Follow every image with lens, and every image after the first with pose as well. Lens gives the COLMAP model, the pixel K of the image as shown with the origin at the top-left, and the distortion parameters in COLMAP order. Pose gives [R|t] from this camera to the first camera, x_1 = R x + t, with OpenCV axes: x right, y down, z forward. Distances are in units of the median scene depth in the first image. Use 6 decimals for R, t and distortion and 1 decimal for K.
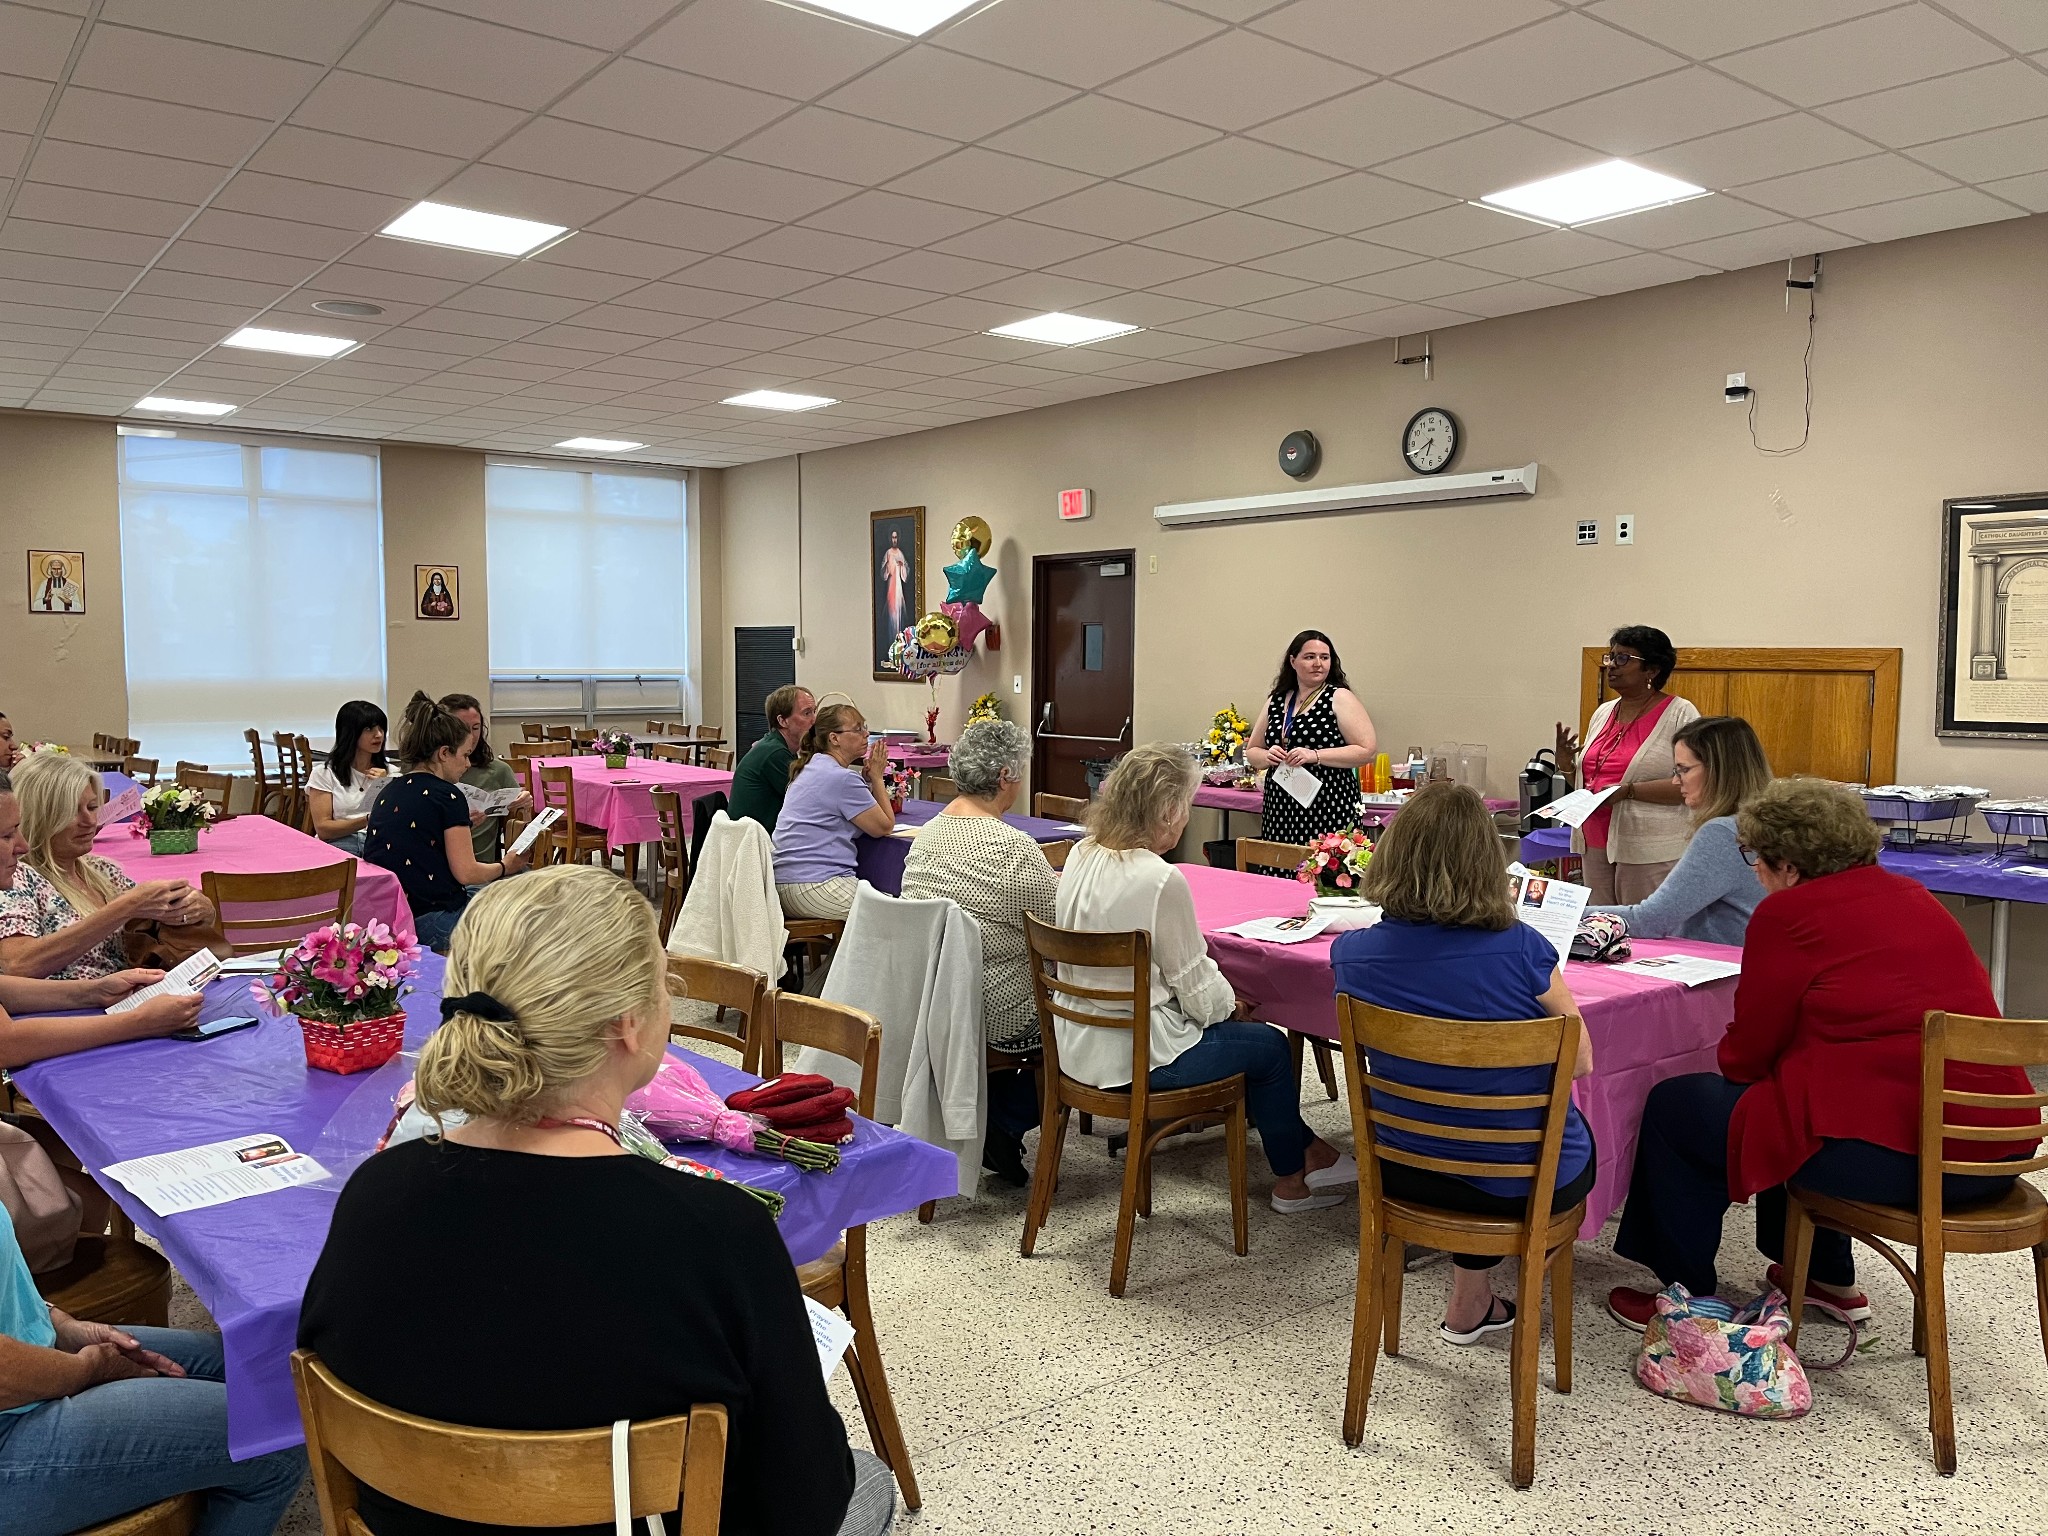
lens RADIAL K [[1562.8, 0, 1042.2], [0, 1562.8, 770.9], [0, 0, 1]] dist [0.042592, -0.006707]
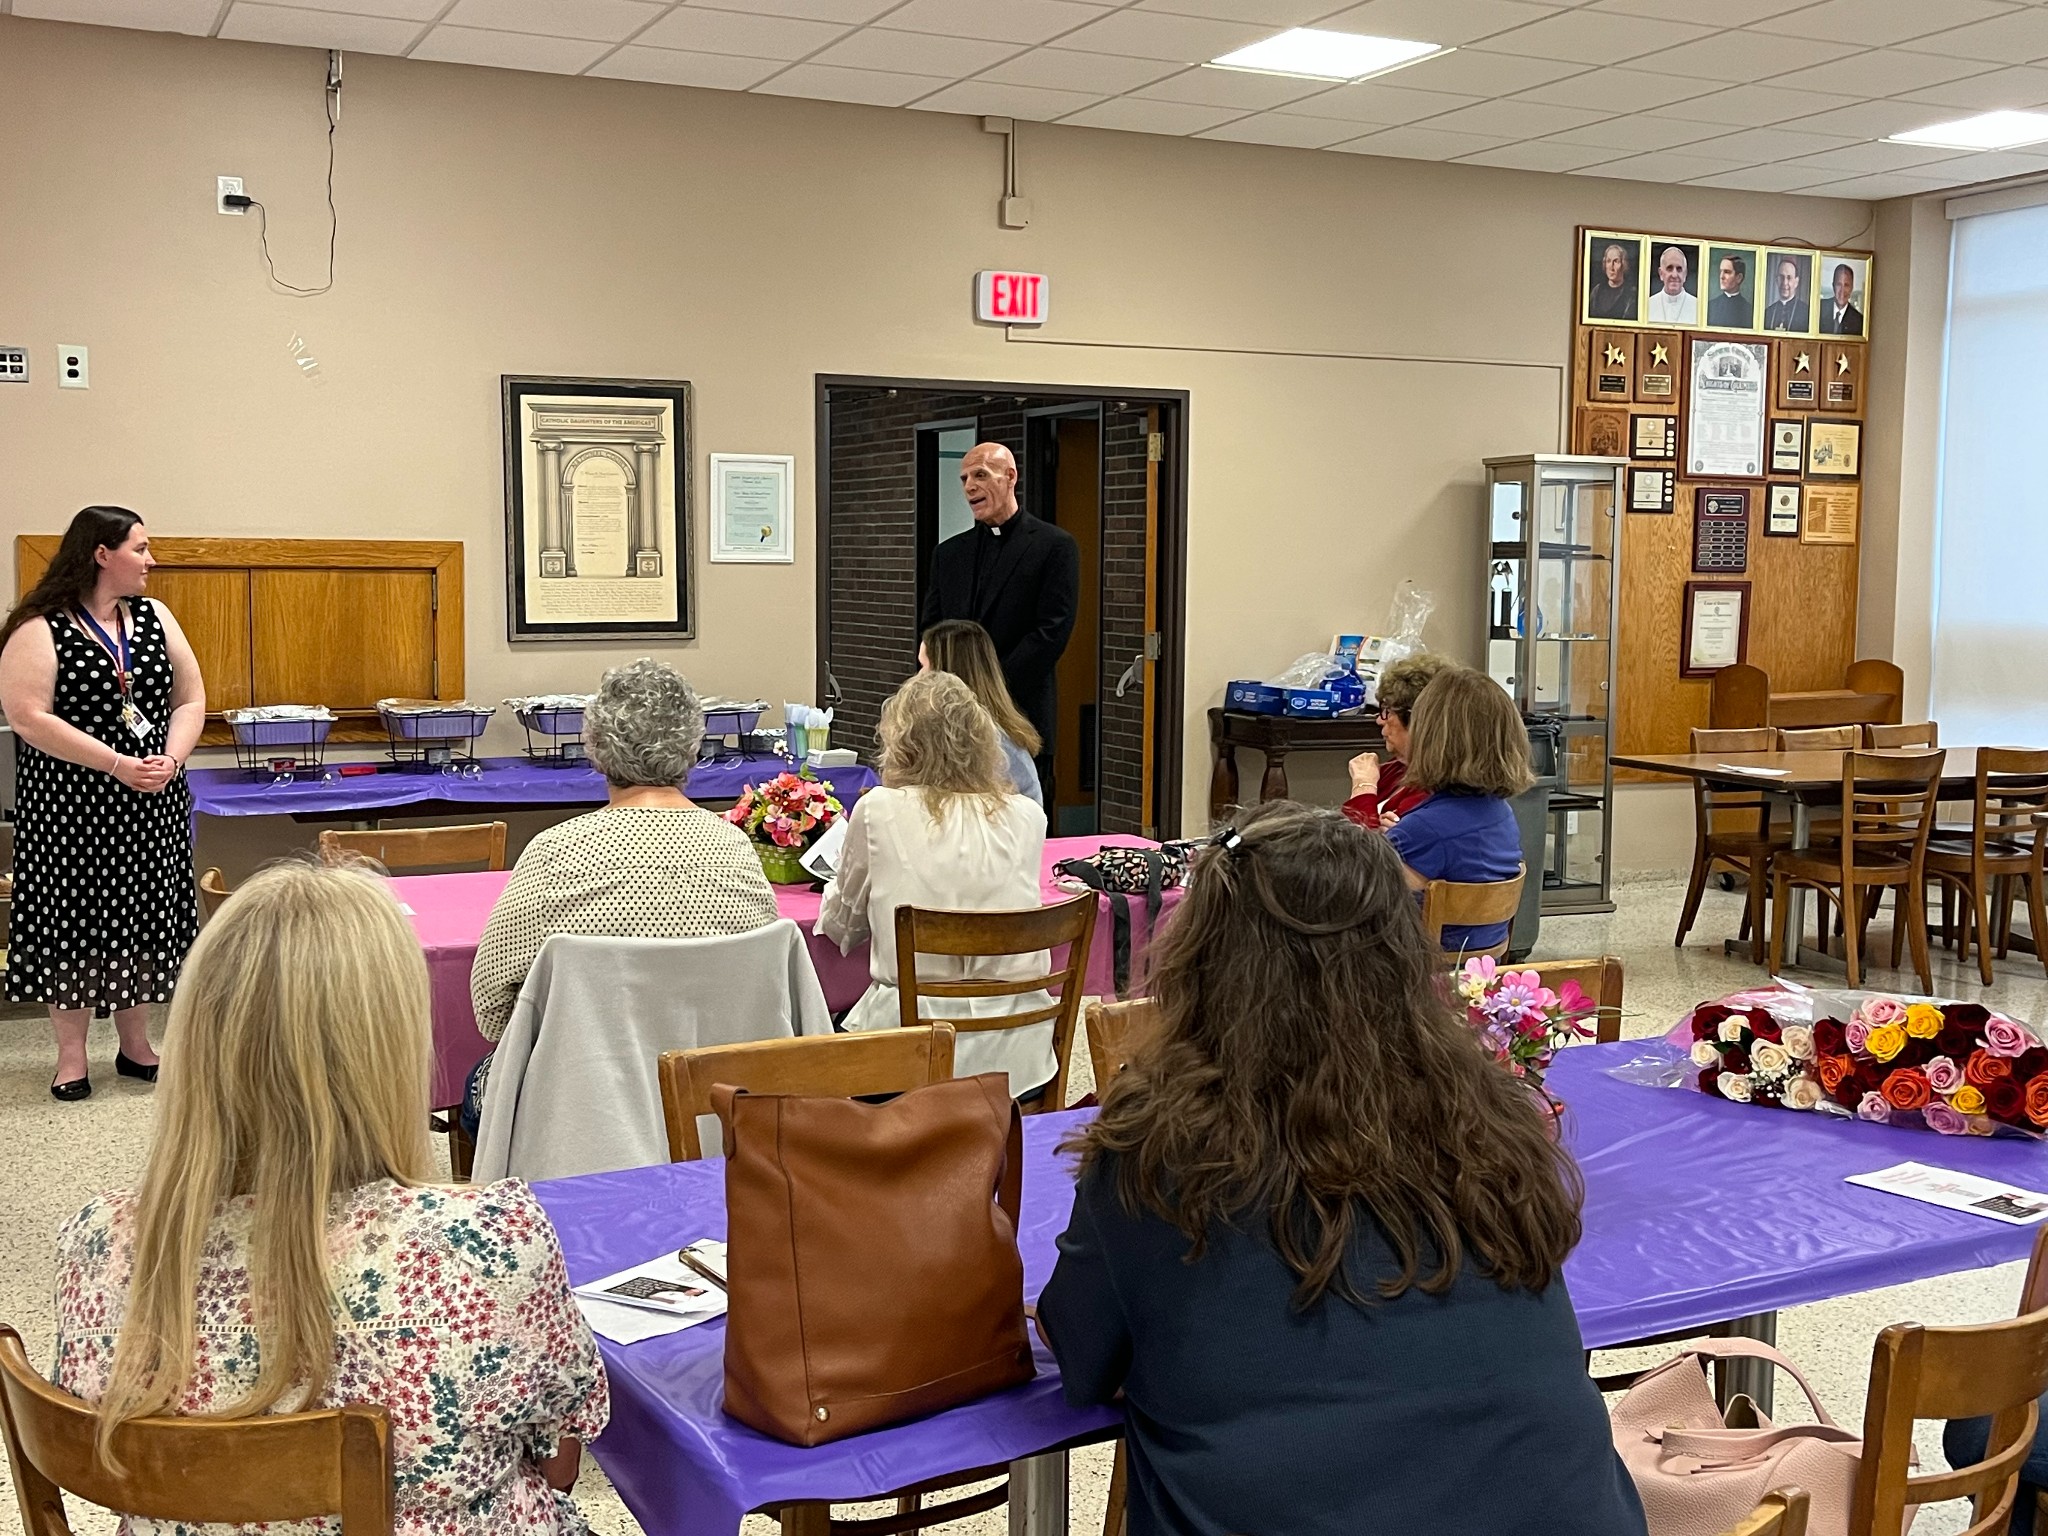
lens RADIAL K [[2310.2, 0, 1035.7], [0, 2310.2, 773.0], [0, 0, 1]] dist [0.040820, 0.000000]
pose [[0.240890, -0.094805, 0.965911, -0.609070], [0.065640, 0.994530, 0.081244, -0.033444], [-0.968330, 0.043831, 0.245796, 0.382239]]
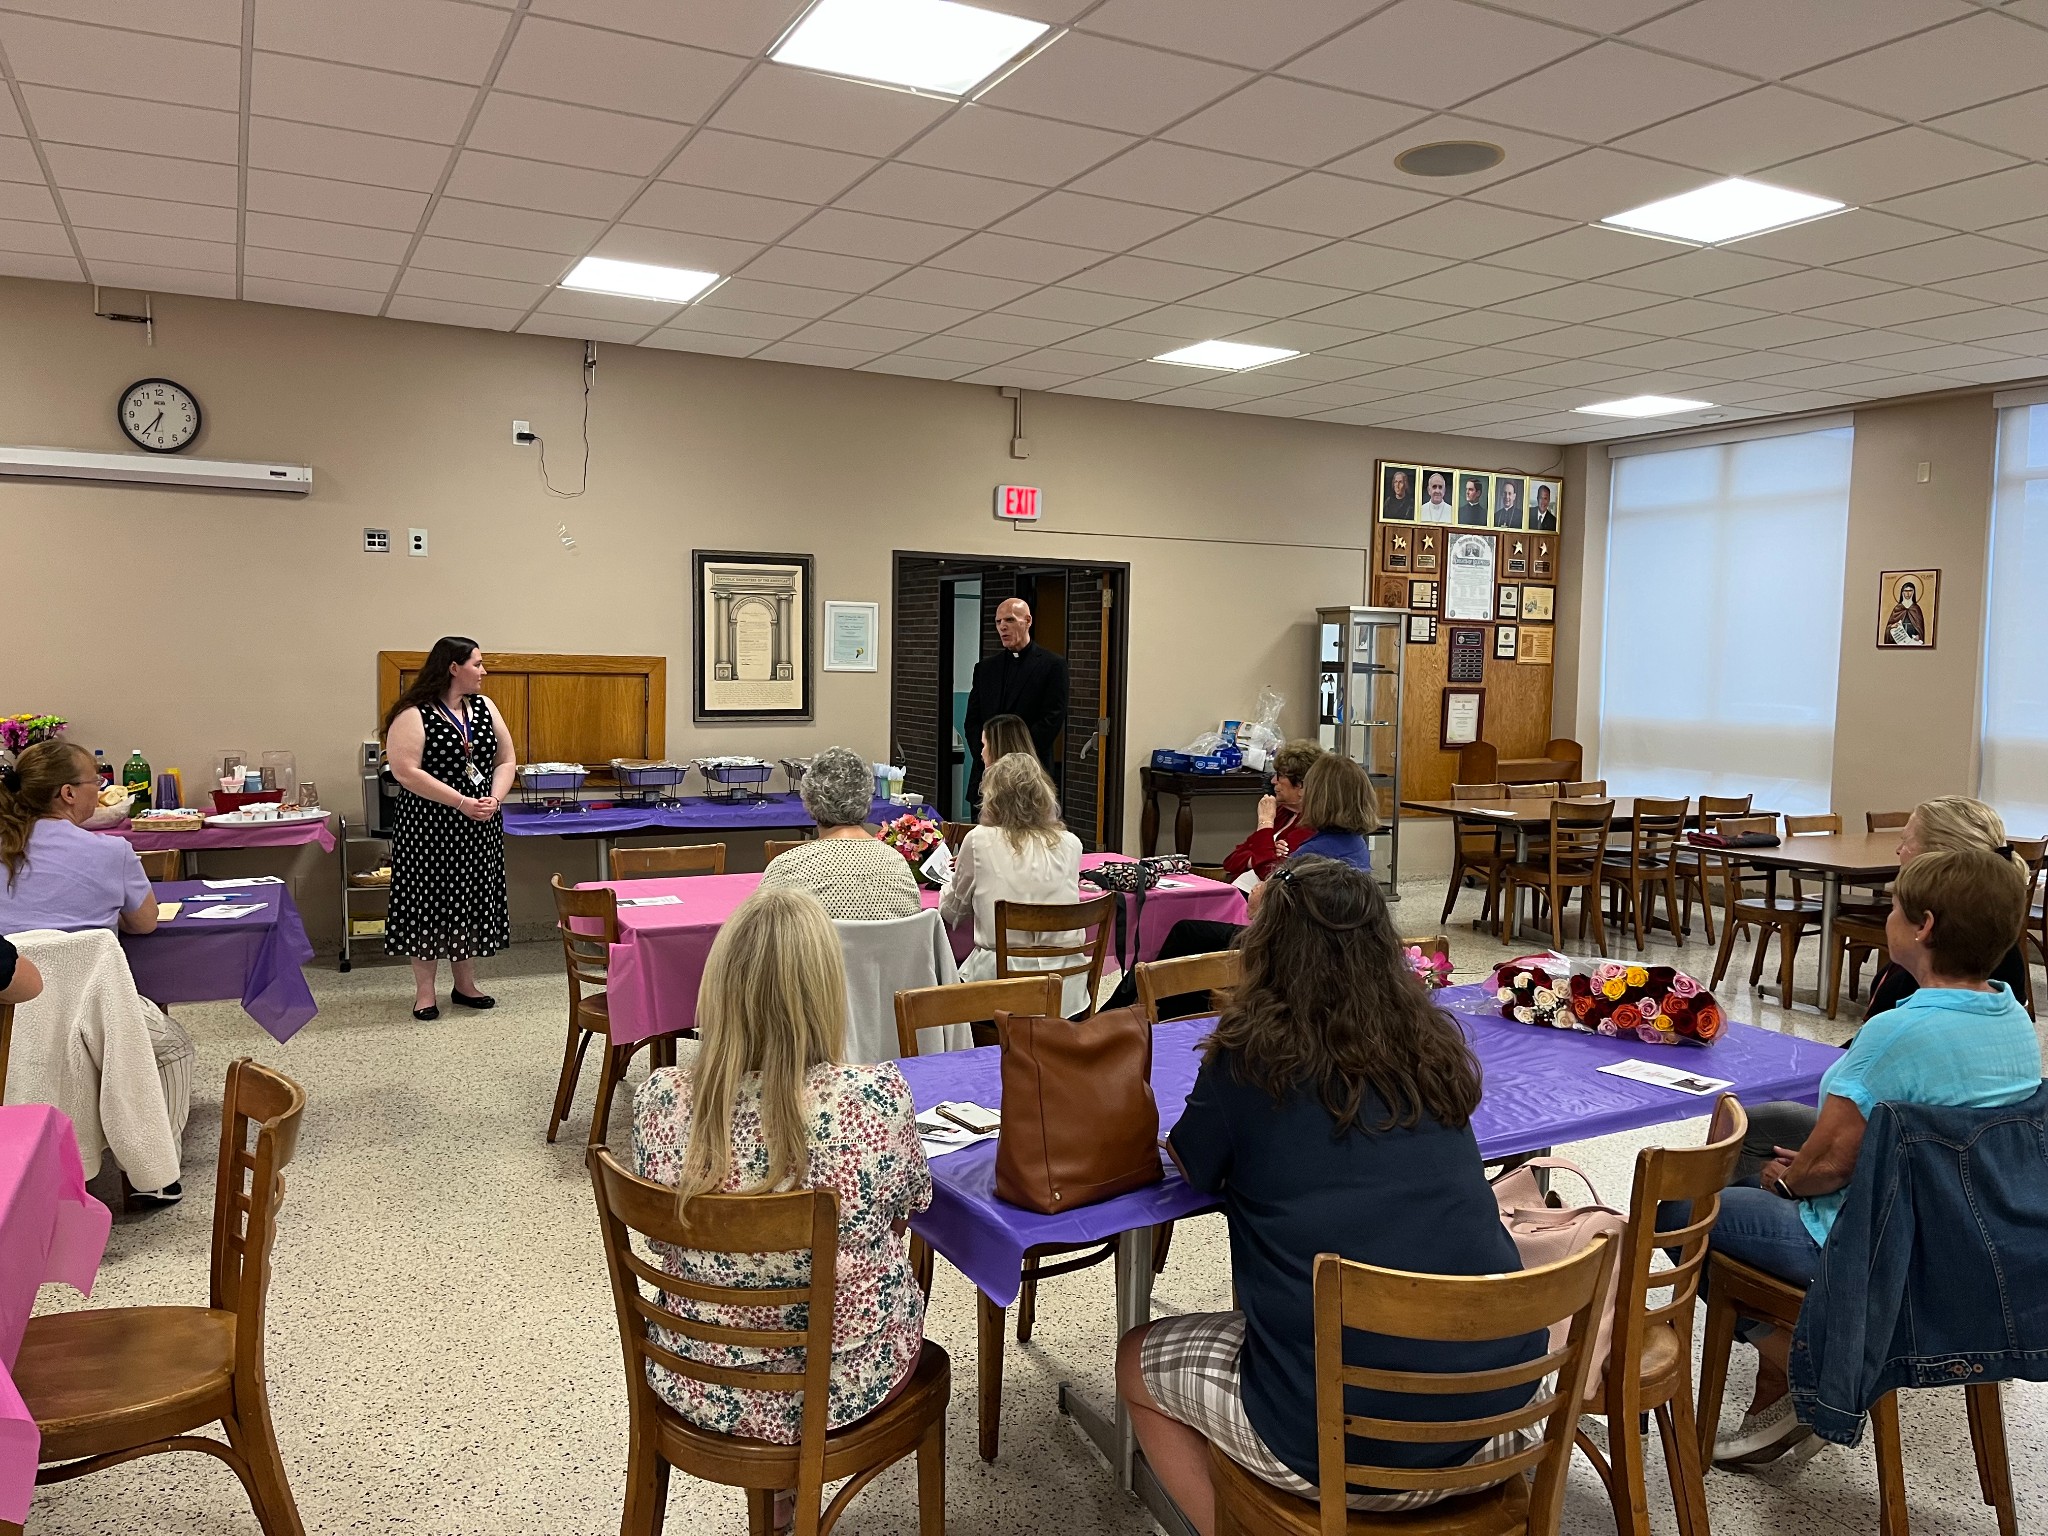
lens RADIAL K [[1562.8, 0, 1036.8], [0, 1562.8, 767.5], [0, 0, 1]] dist [0.042592, -0.006707]
pose [[0.208606, -0.072935, 0.975276, -0.678359], [0.054492, 0.996533, 0.062870, -0.049630], [-0.976480, 0.040030, 0.211858, 0.408977]]
